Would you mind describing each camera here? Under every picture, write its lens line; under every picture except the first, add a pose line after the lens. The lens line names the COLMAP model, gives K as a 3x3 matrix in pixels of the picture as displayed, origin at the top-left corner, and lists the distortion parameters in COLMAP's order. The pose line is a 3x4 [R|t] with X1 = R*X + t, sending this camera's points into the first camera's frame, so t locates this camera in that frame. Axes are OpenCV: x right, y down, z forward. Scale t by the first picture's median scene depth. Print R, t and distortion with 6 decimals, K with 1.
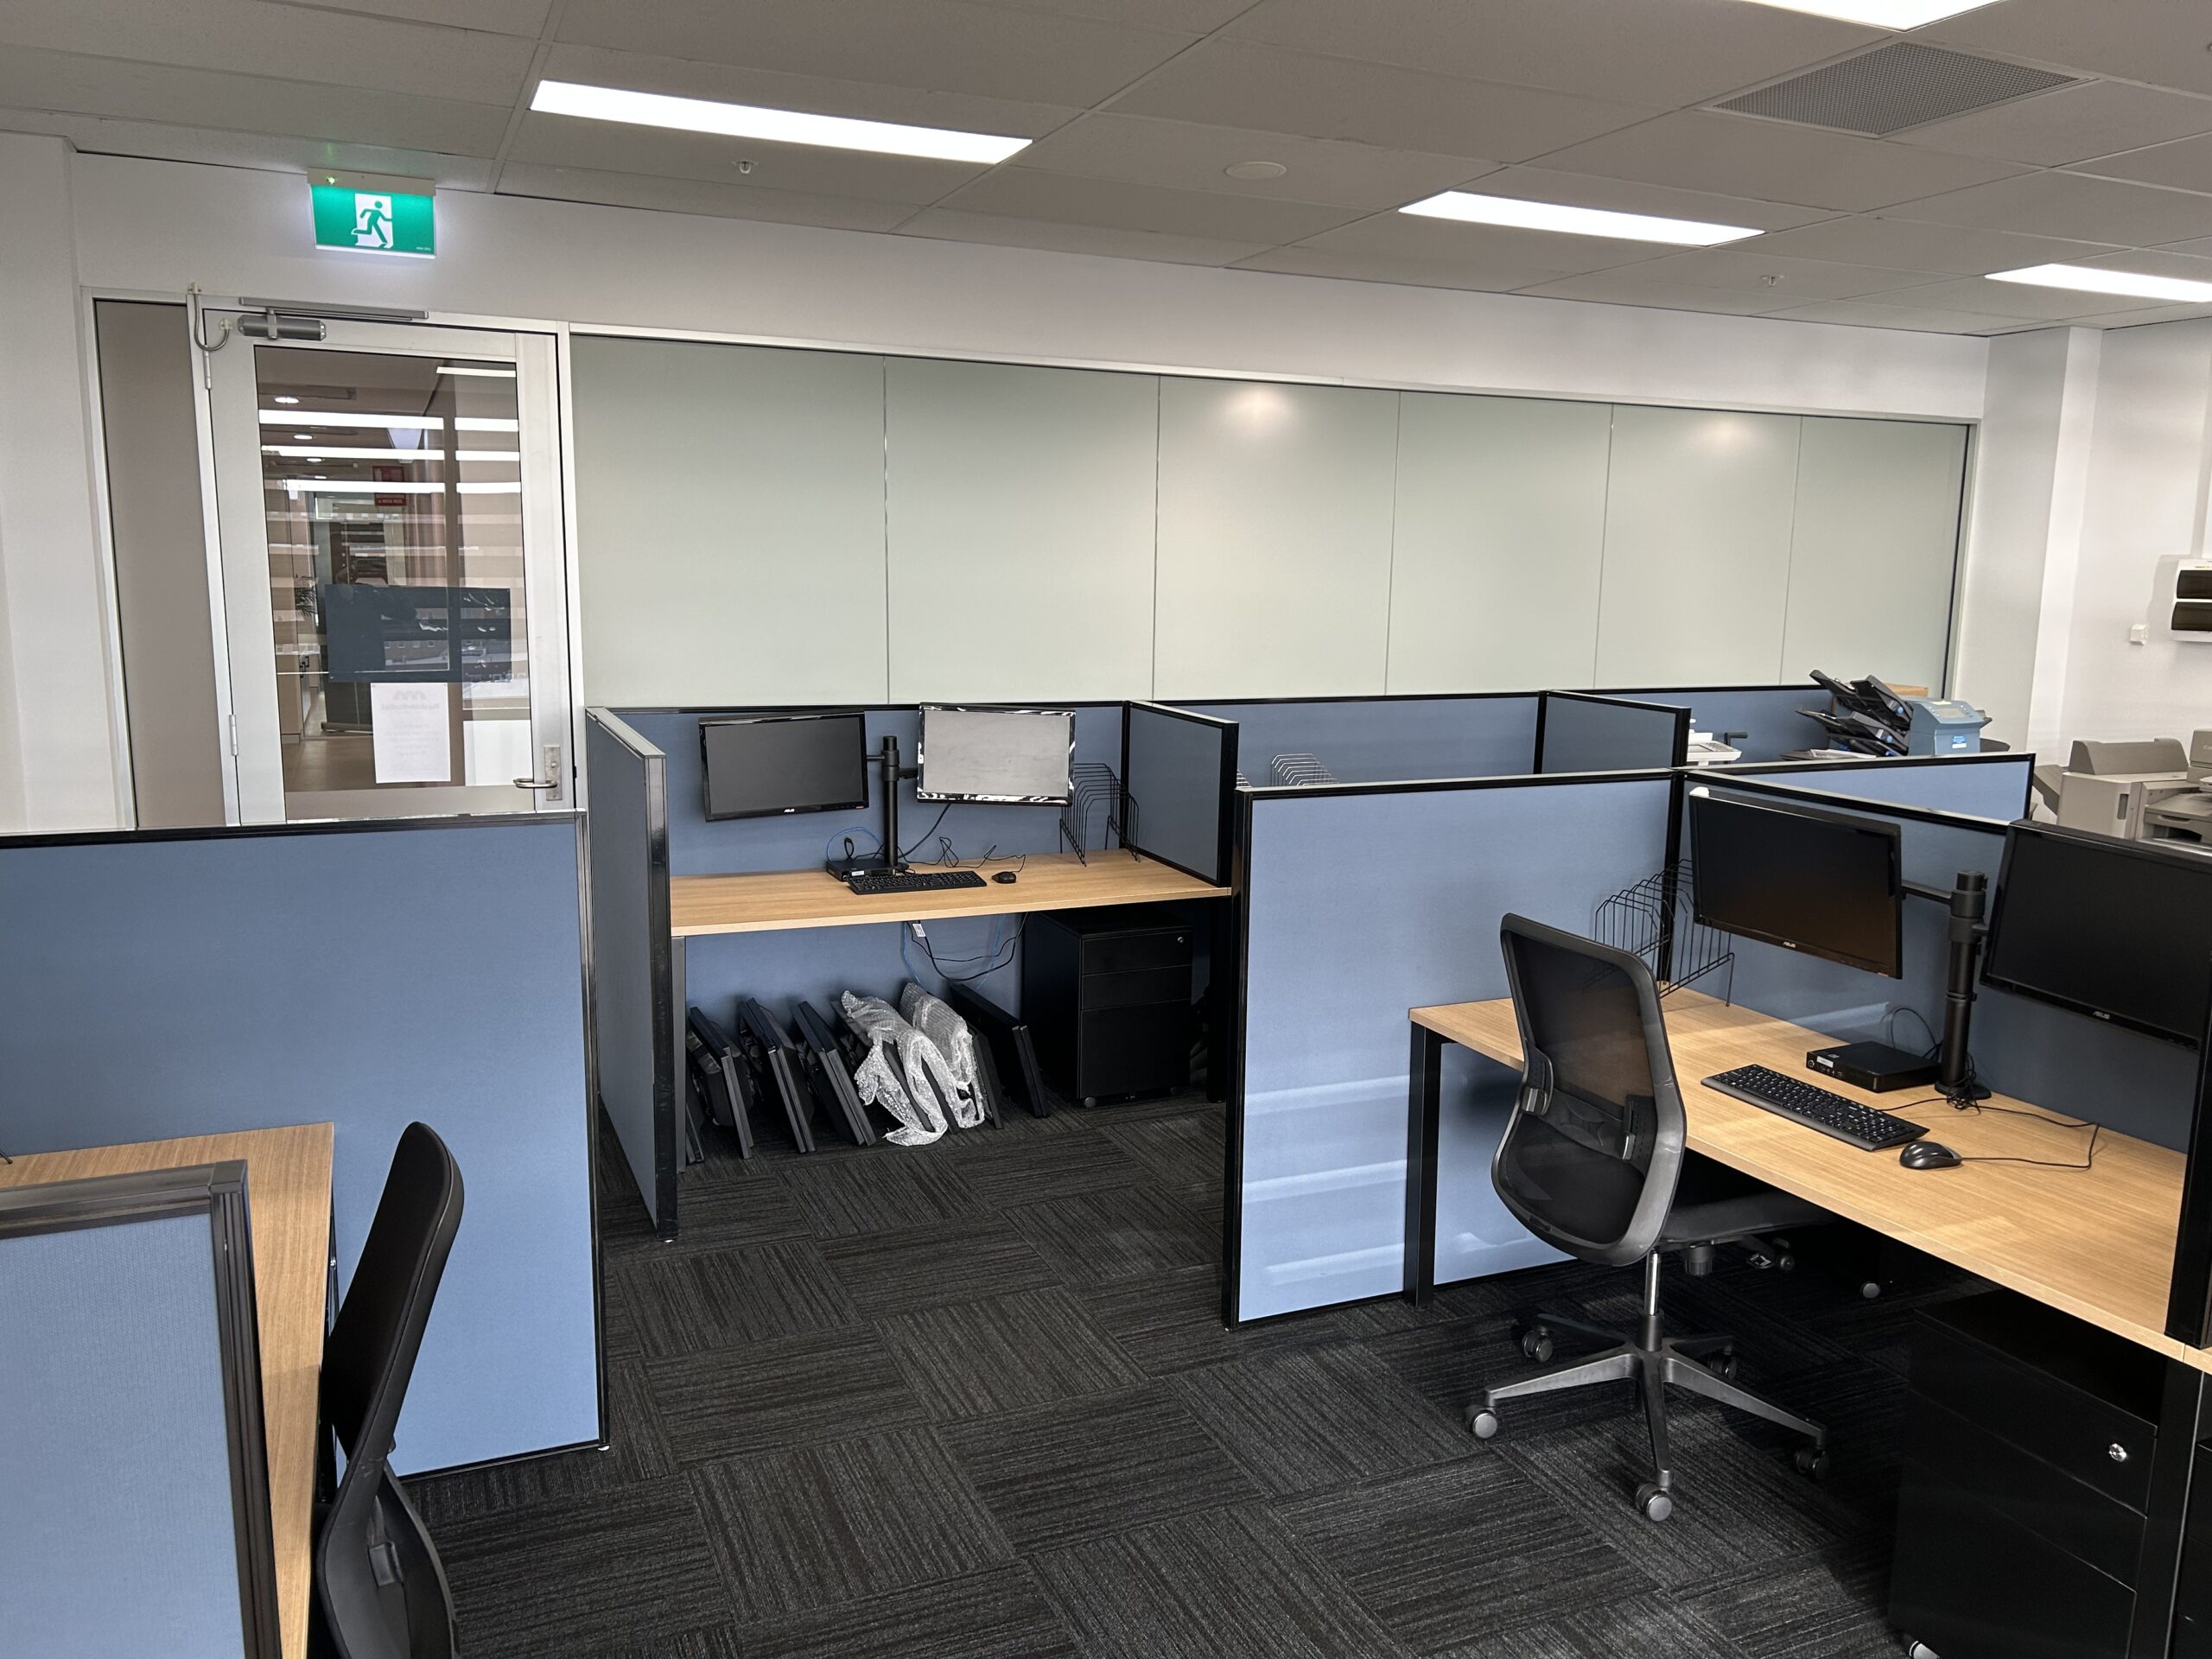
lens RADIAL K [[1672.7, 0, 1095.4], [0, 1672.7, 828.8], [0, 0, 1]] dist [0.073011, -0.083932]
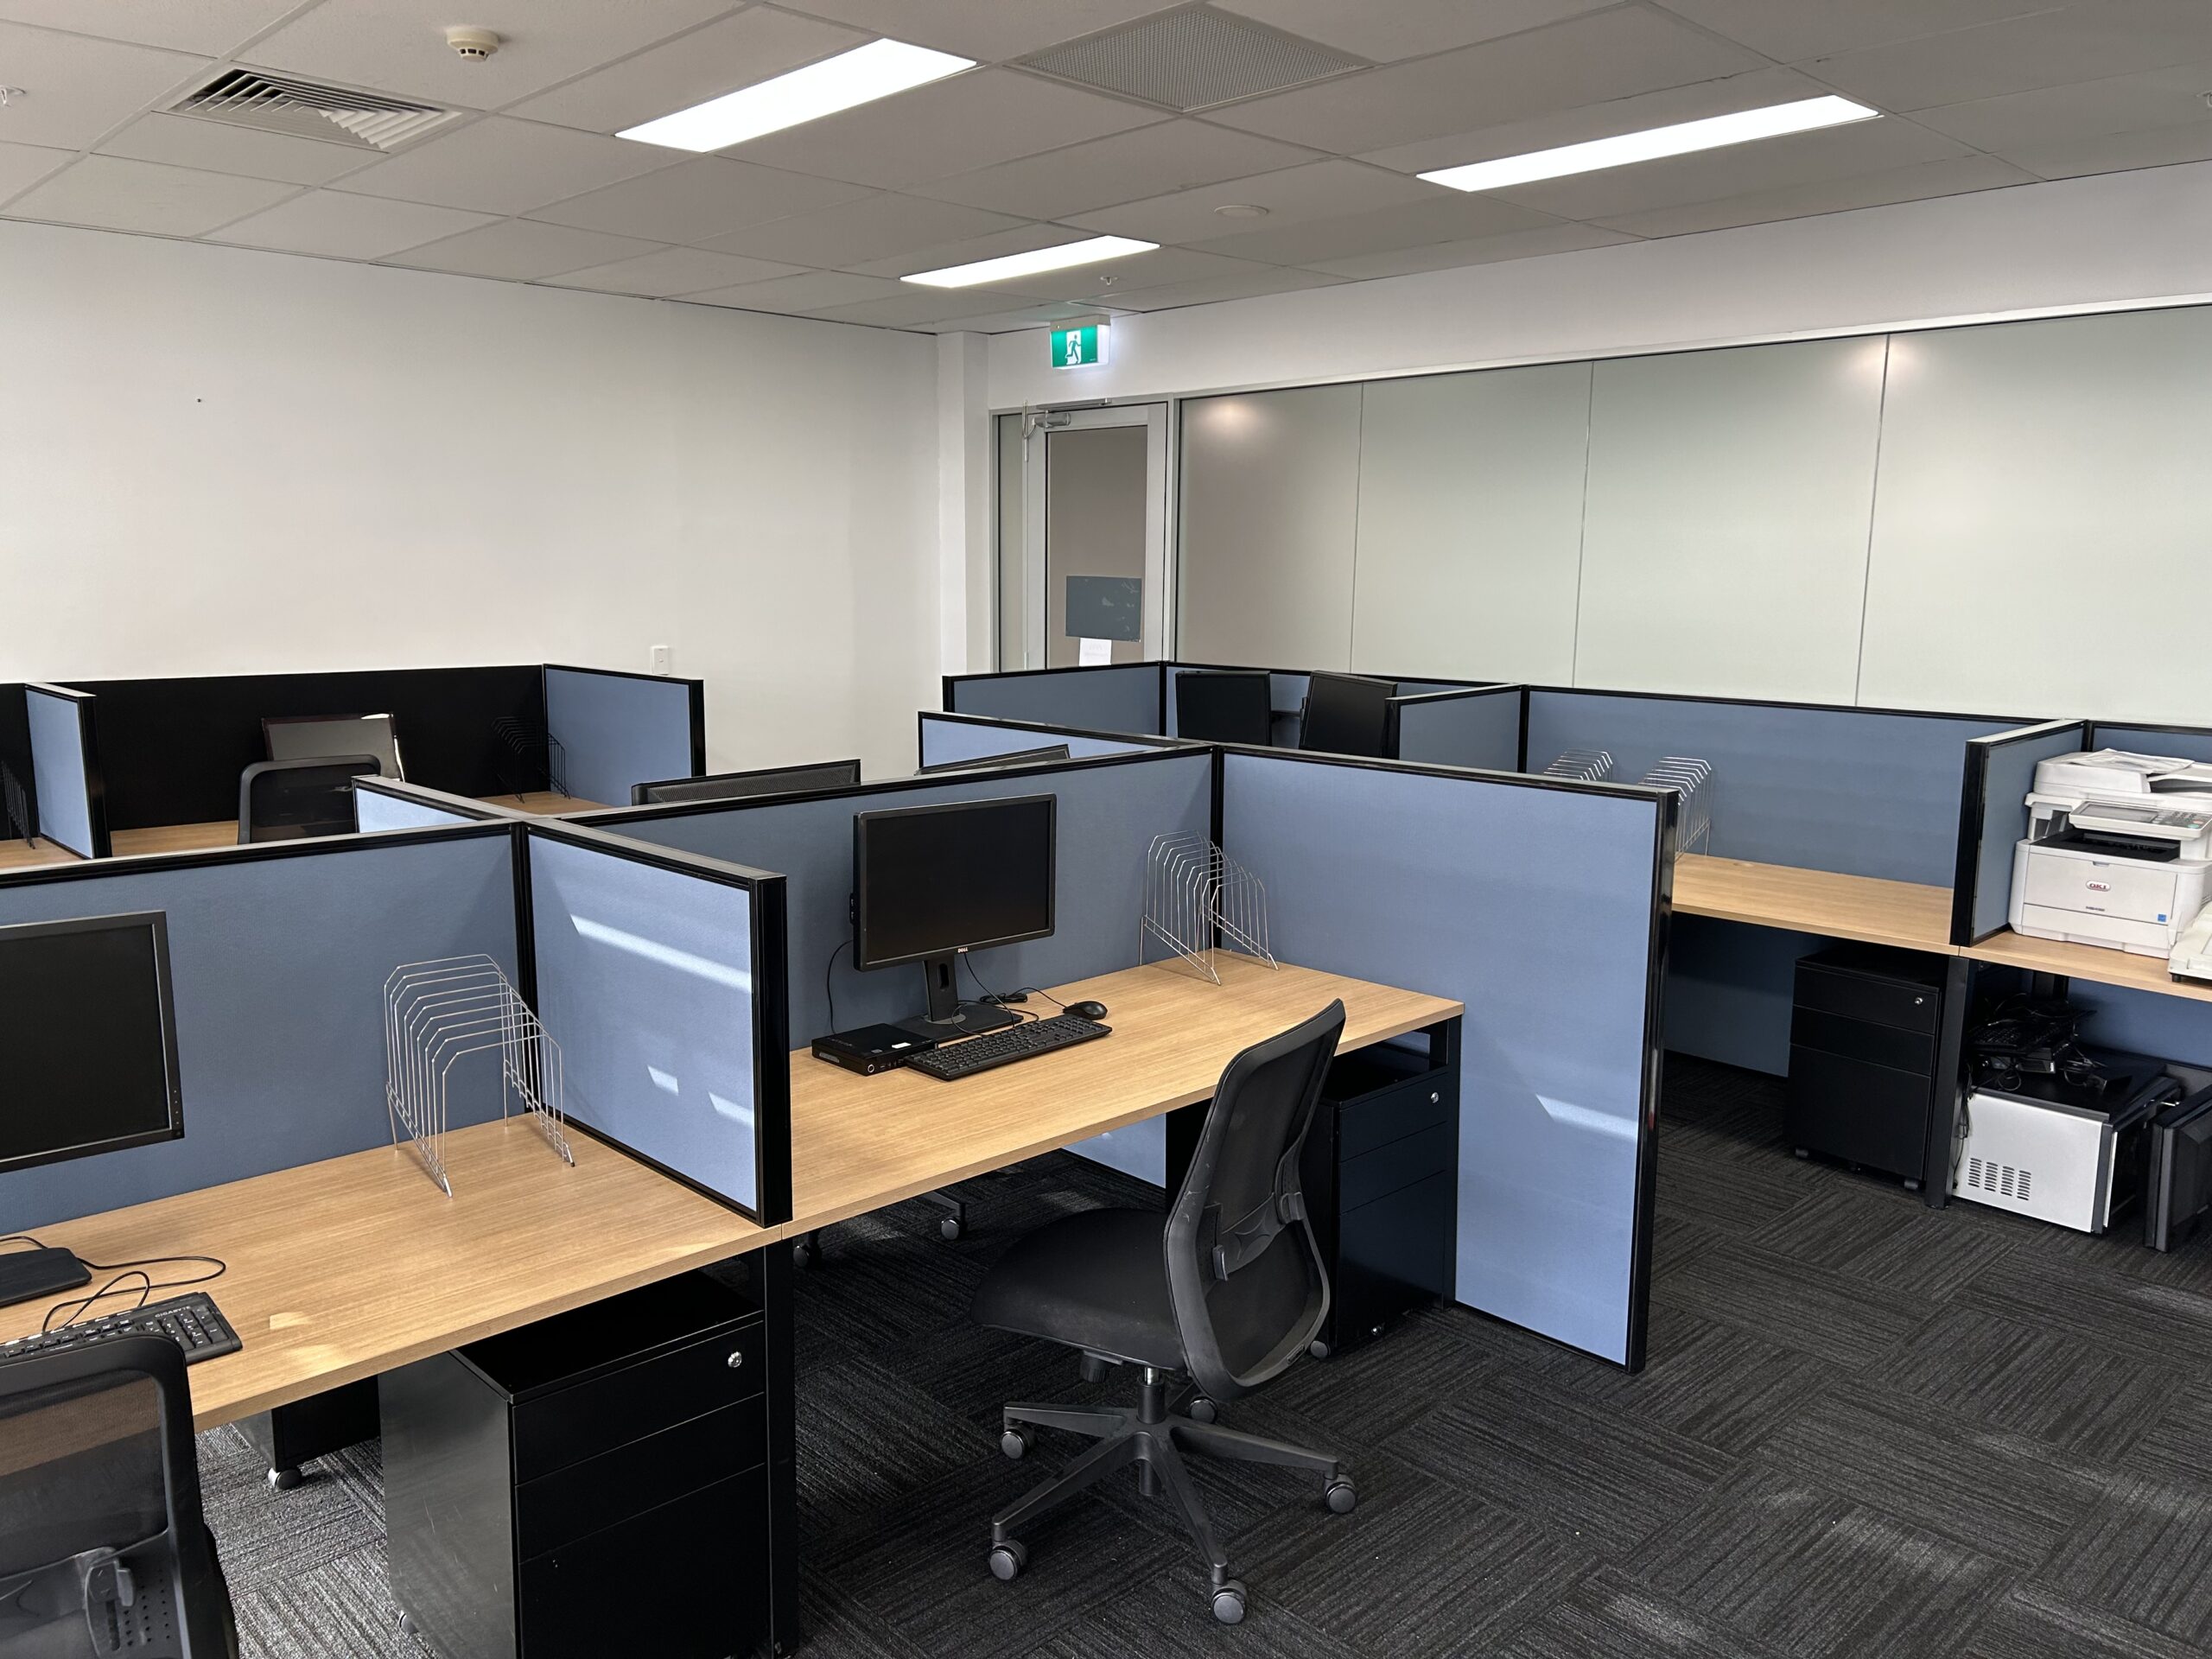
lens RADIAL K [[1672.7, 0, 1048.3], [0, 1672.7, 837.1], [0, 0, 1]] dist [0.073011, -0.083932]
pose [[0.323813, 0.142276, -0.935362, 1.915317], [-0.146673, 0.984225, 0.098932, -0.095199], [0.934683, 0.105157, 0.339573, 0.828628]]
